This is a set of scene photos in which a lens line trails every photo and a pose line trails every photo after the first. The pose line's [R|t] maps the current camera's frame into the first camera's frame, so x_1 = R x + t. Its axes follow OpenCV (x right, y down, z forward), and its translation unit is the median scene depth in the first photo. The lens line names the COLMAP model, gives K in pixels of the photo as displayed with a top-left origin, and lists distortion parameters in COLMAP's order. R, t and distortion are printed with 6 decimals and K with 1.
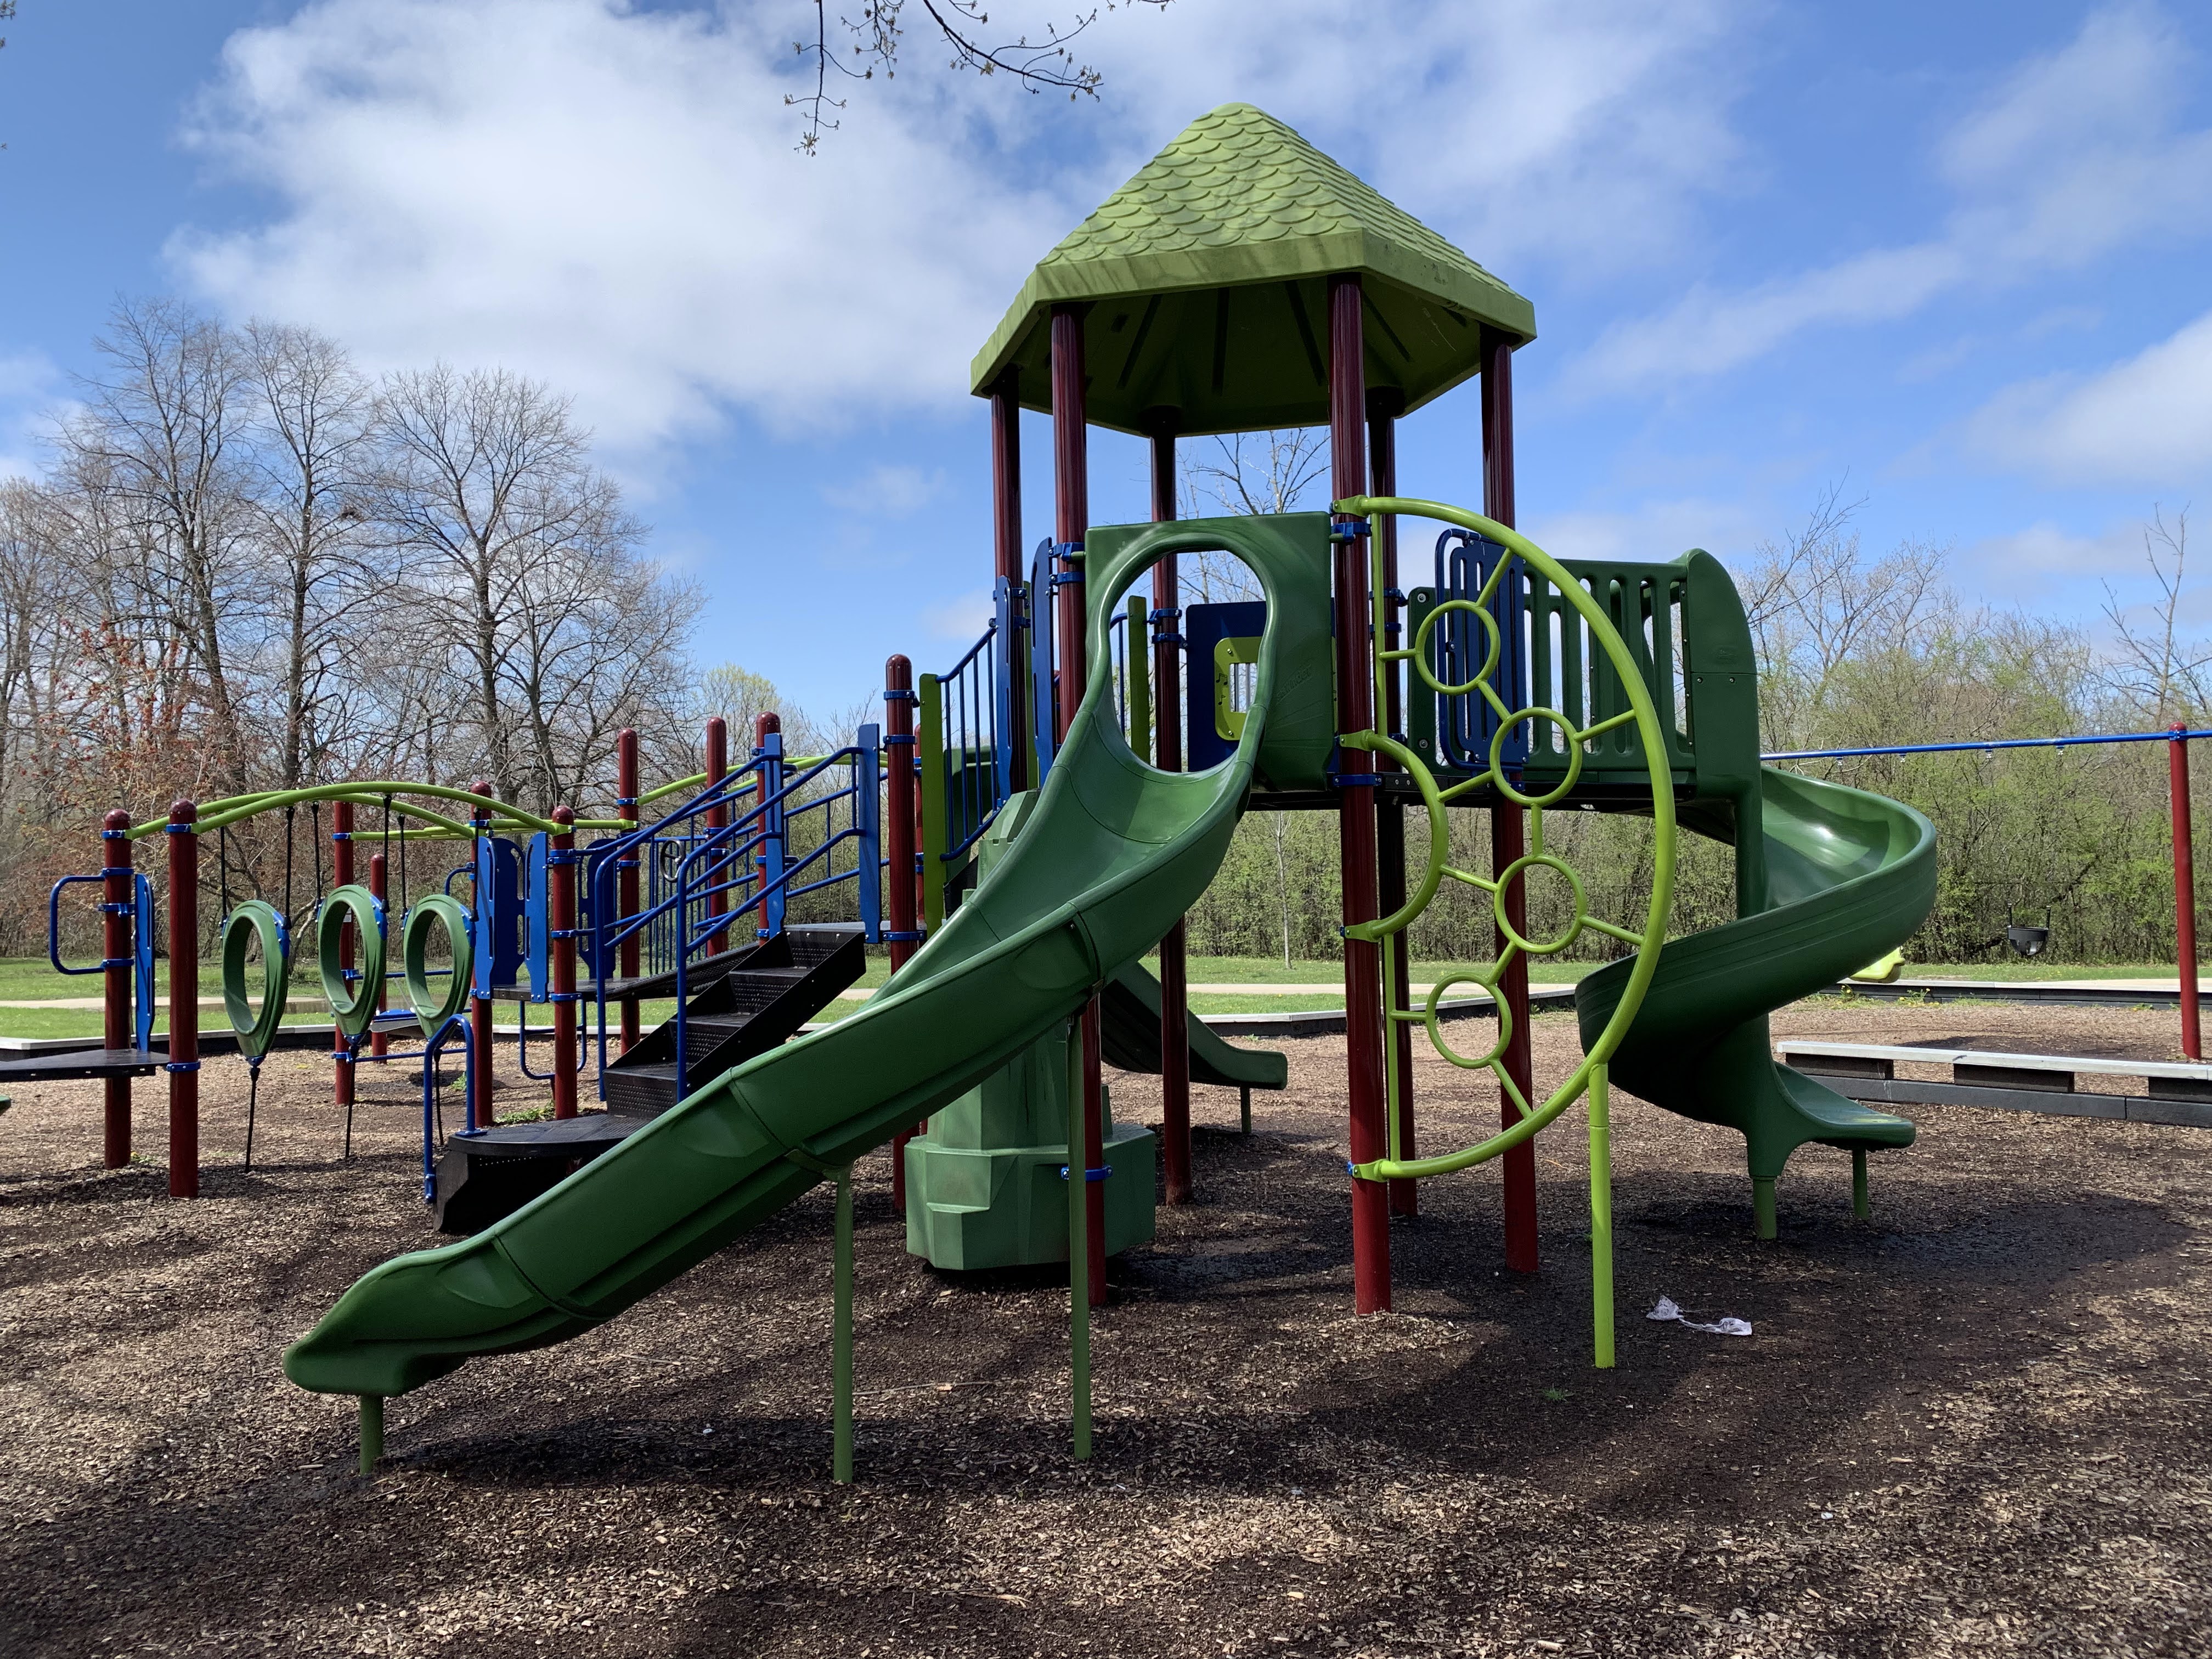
lens RADIAL K [[1631.6, 0, 1106.0], [0, 1631.6, 829.5], [0, 0, 1]] dist [0.024543, 0.001524]
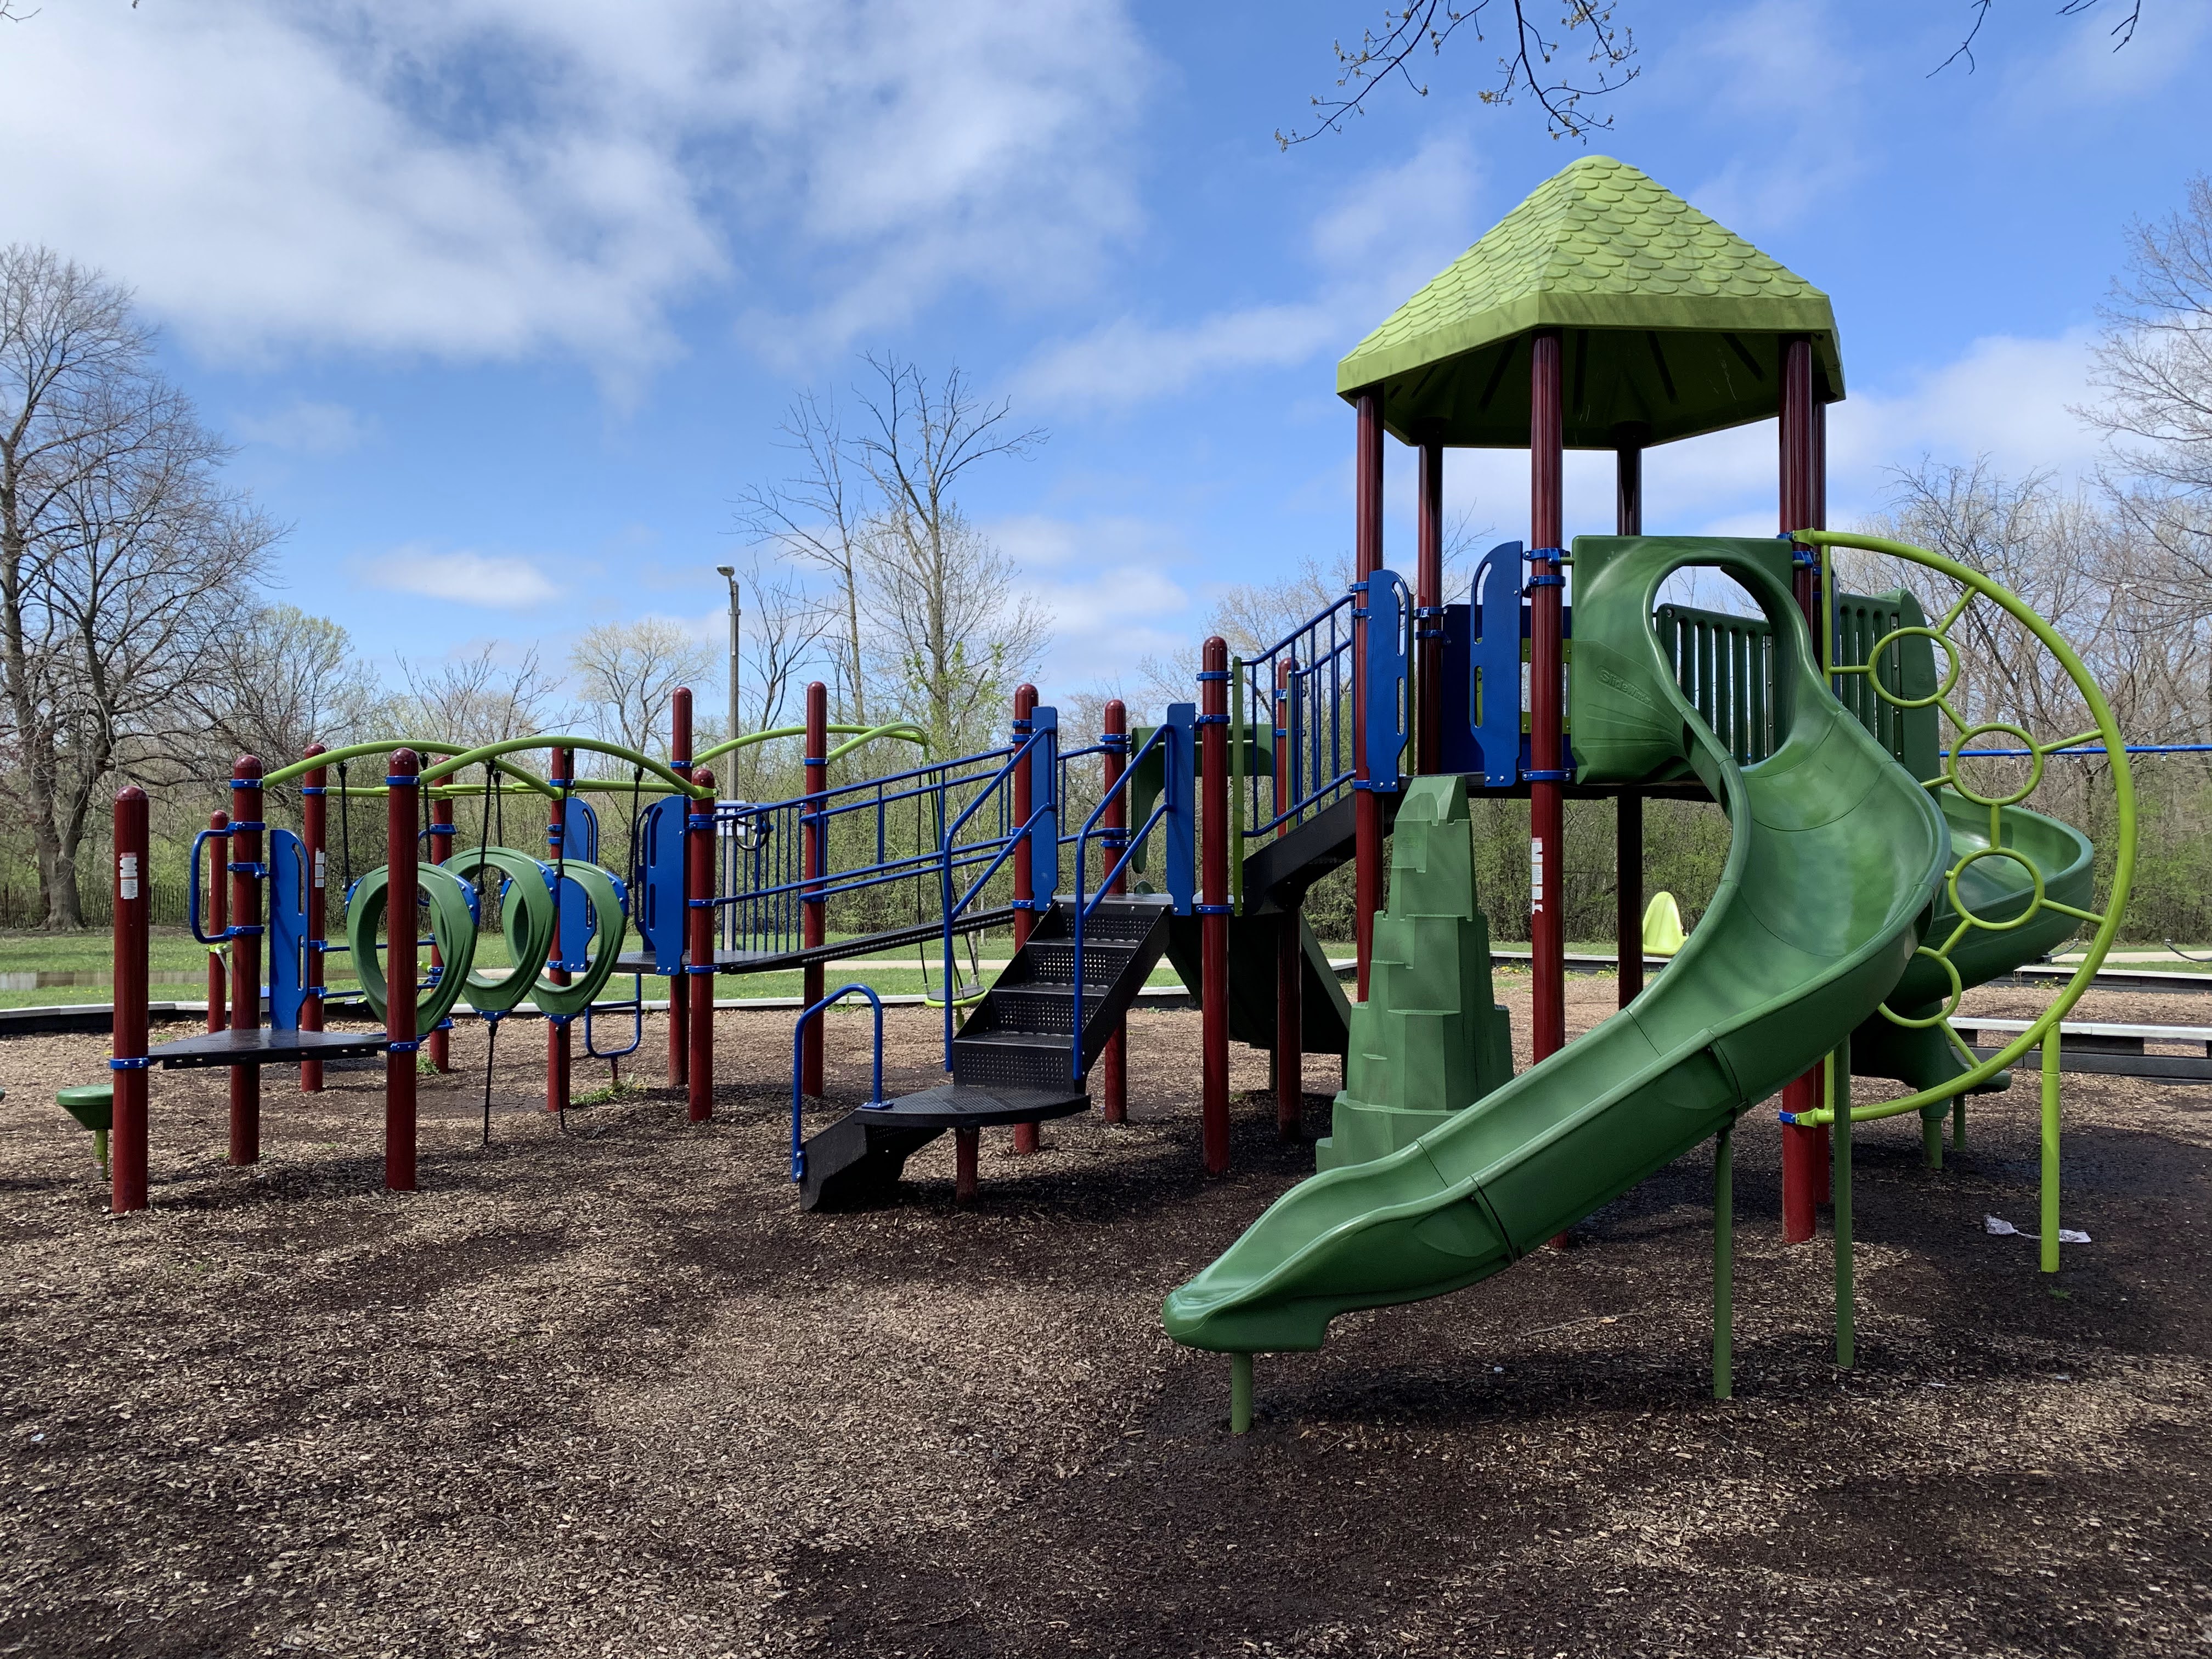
lens RADIAL K [[1626.4, 0, 1106.0], [0, 1626.4, 829.5], [0, 0, 1]] dist [0.021849, -0.005849]
pose [[0.953662, 0.025532, 0.299796, -0.497472], [-0.029006, 0.999554, 0.007143, 0.009097], [-0.299480, -0.015508, 0.953976, 0.041263]]
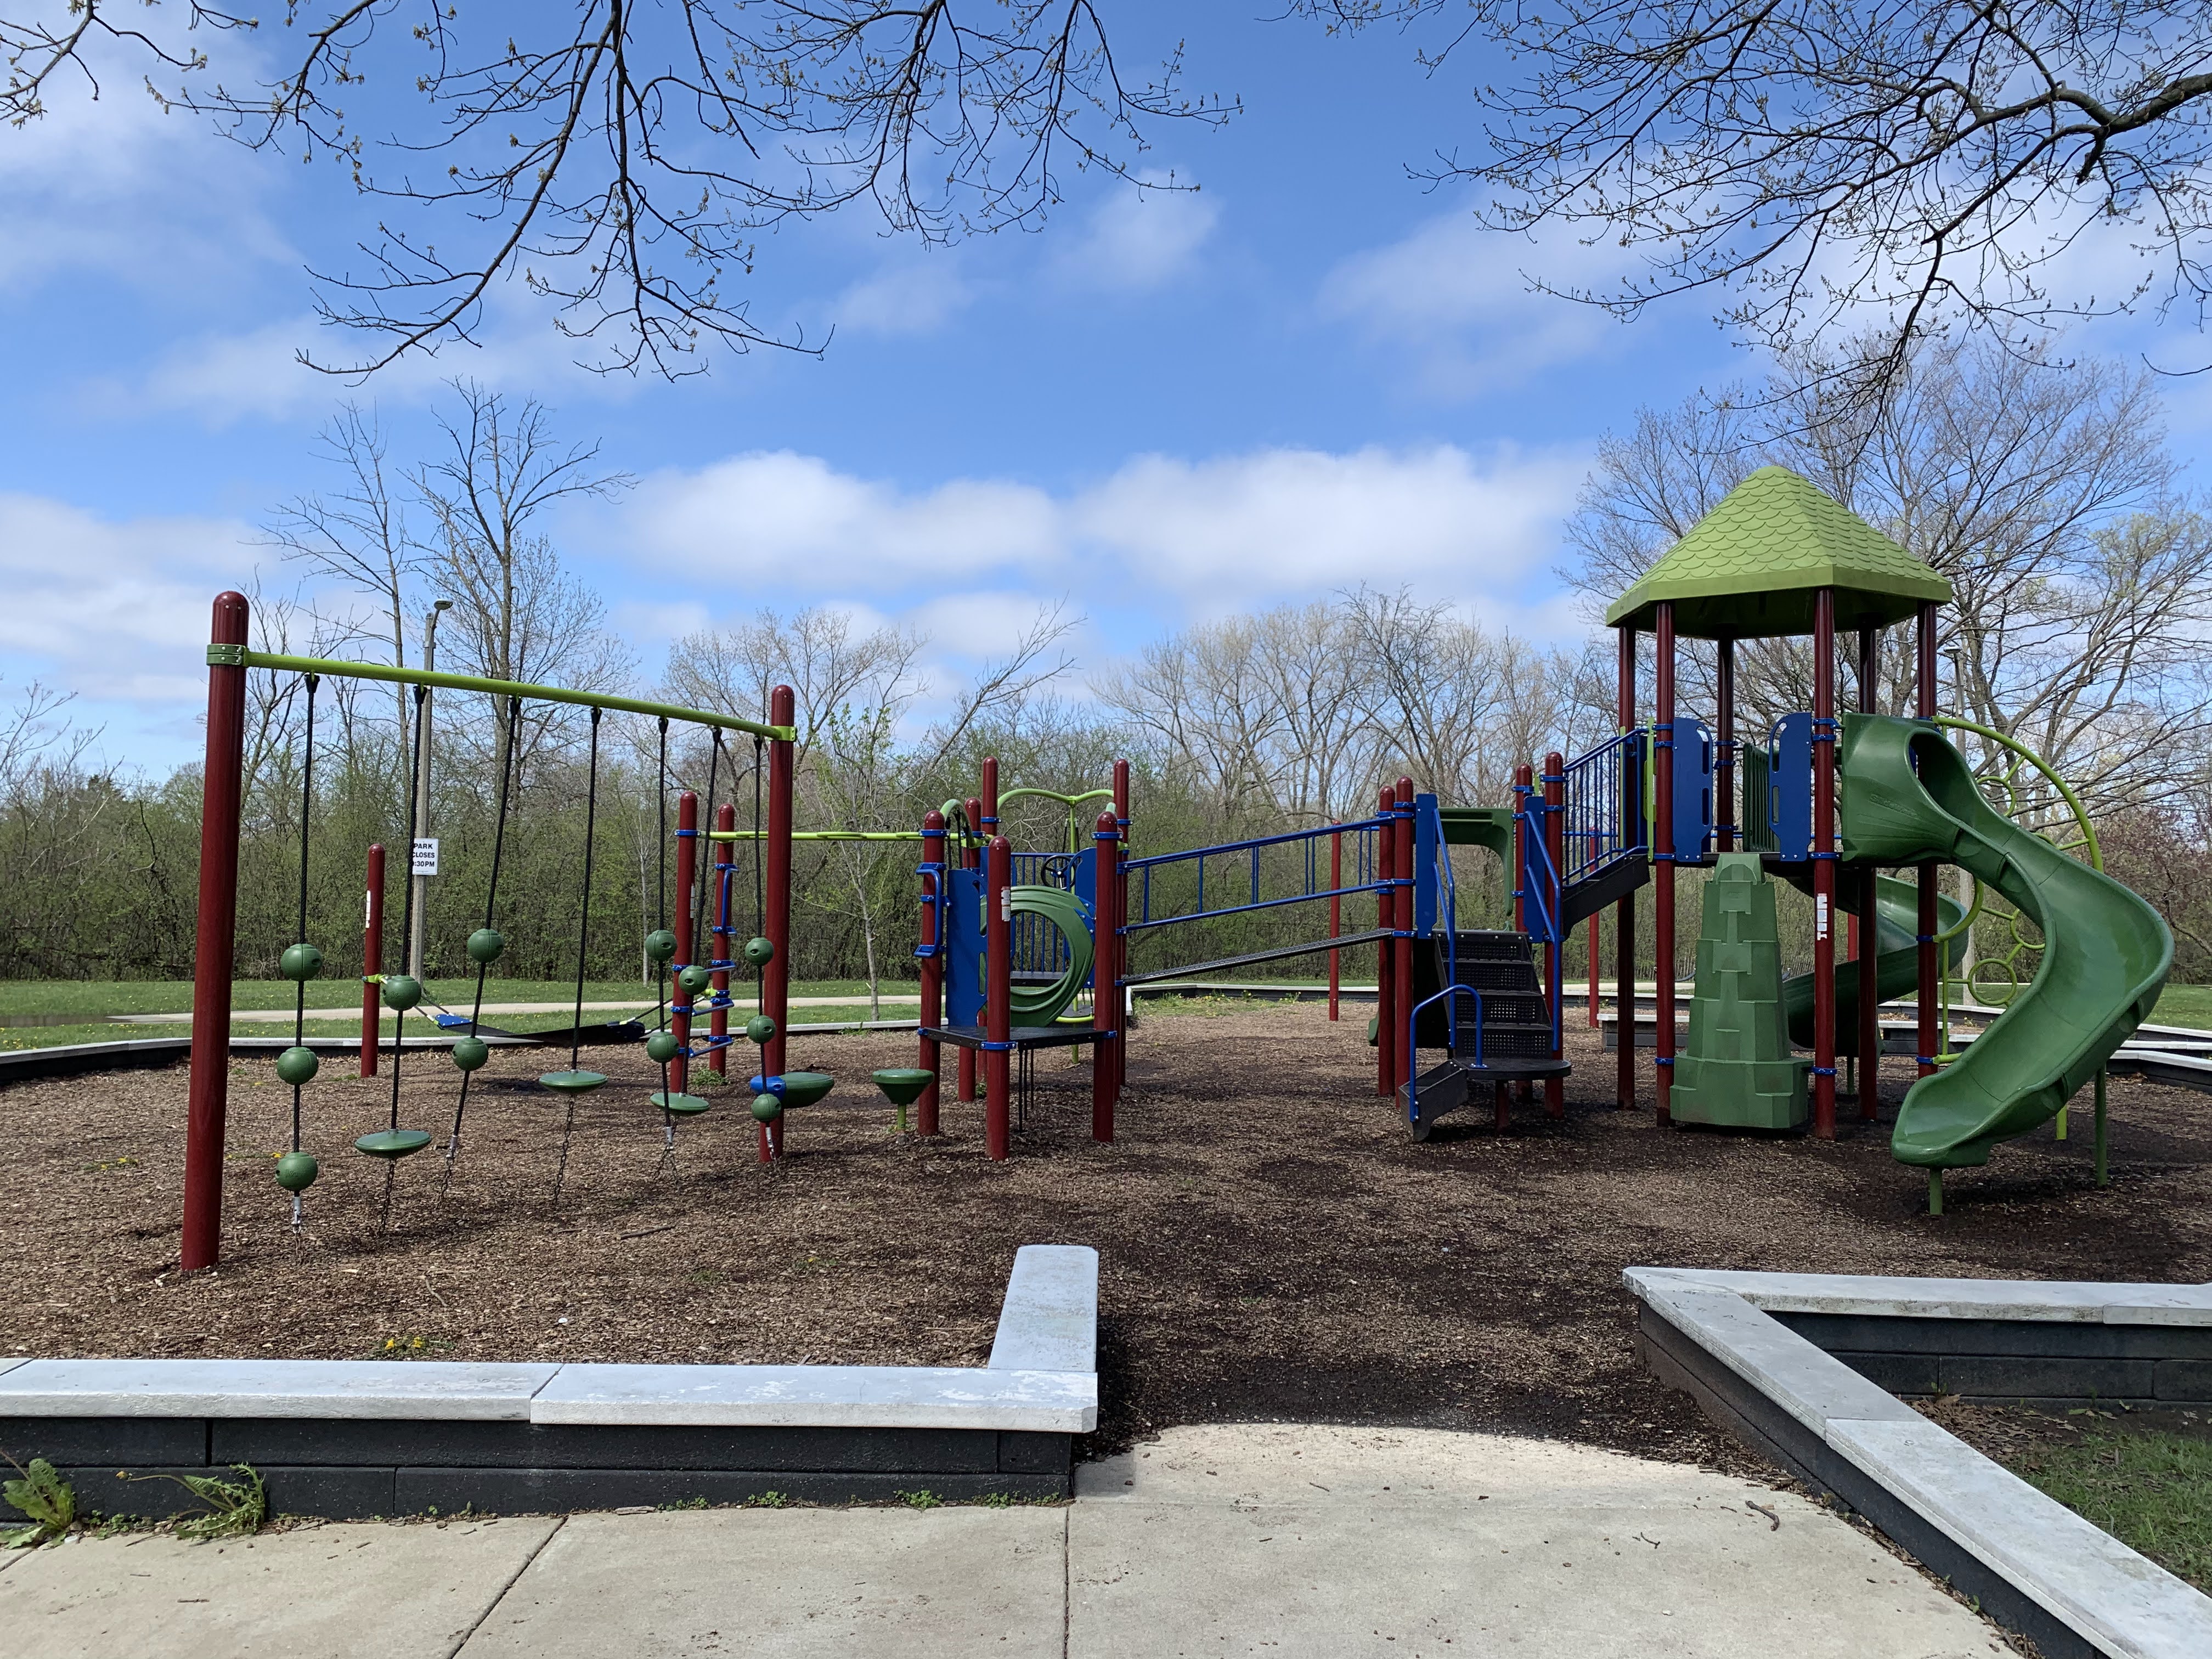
lens RADIAL K [[1631.6, 0, 1106.0], [0, 1631.6, 829.5], [0, 0, 1]] dist [0.024543, 0.001524]
pose [[0.756489, 0.062759, 0.650989, -1.421454], [-0.048834, 0.998027, -0.039467, 0.045603], [-0.652181, -0.001934, 0.758061, 0.114966]]
